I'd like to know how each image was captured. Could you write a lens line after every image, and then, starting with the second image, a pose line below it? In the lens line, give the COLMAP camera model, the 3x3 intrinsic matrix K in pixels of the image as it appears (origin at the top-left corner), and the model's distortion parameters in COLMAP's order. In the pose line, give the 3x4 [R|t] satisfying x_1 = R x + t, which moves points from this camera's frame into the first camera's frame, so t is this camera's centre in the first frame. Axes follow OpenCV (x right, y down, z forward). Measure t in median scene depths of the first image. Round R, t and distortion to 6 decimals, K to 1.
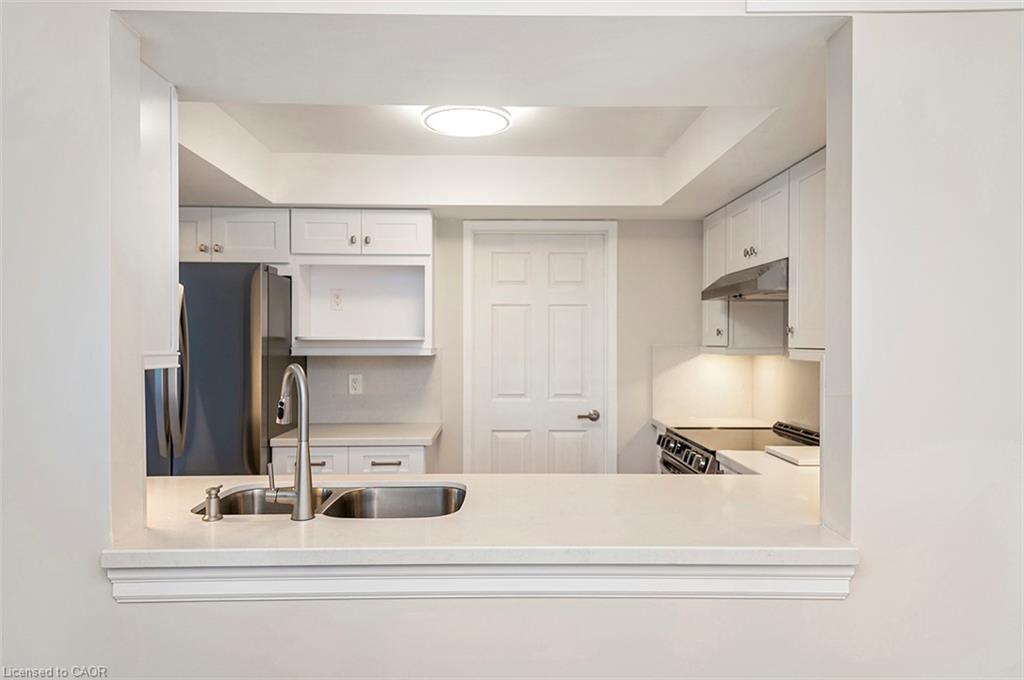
lens RADIAL K [[684.4, 0, 510.4], [0, 684.4, 340.1], [0, 0, 1]] dist [0.088505, 0.000498]
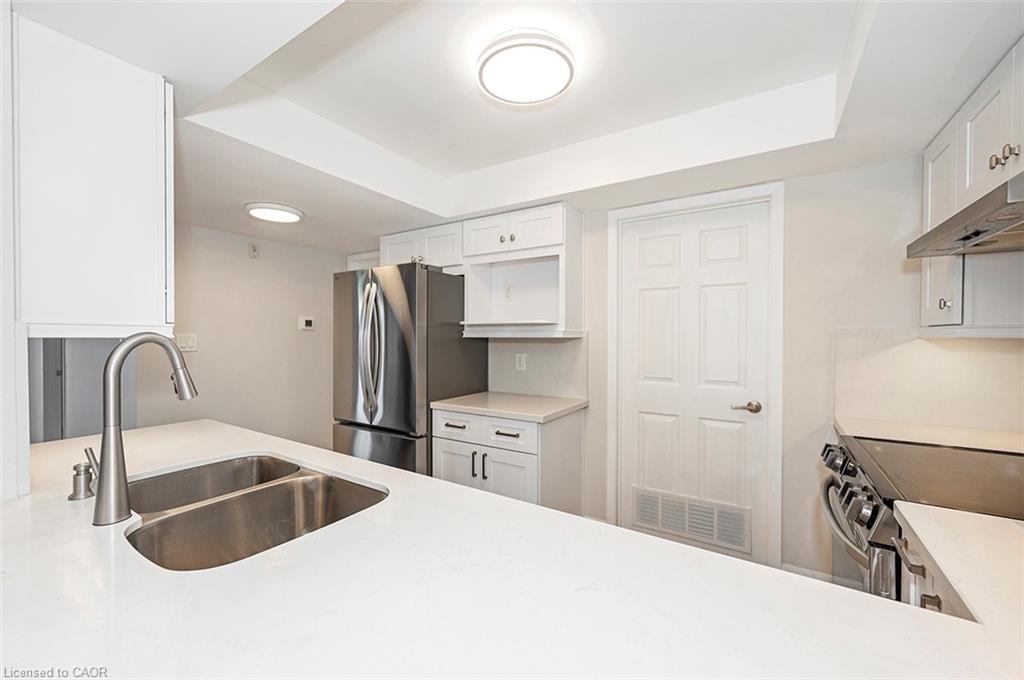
lens RADIAL K [[408.7, 0, 517.3], [0, 408.7, 339.8], [0, 0, 1]] dist [0.016296, -0.000772]
pose [[0.829751, 0.005693, -0.558105, 0.180974], [-0.000065, 0.999949, 0.010102, 0.019300], [0.558134, -0.008346, 0.829709, 0.426040]]
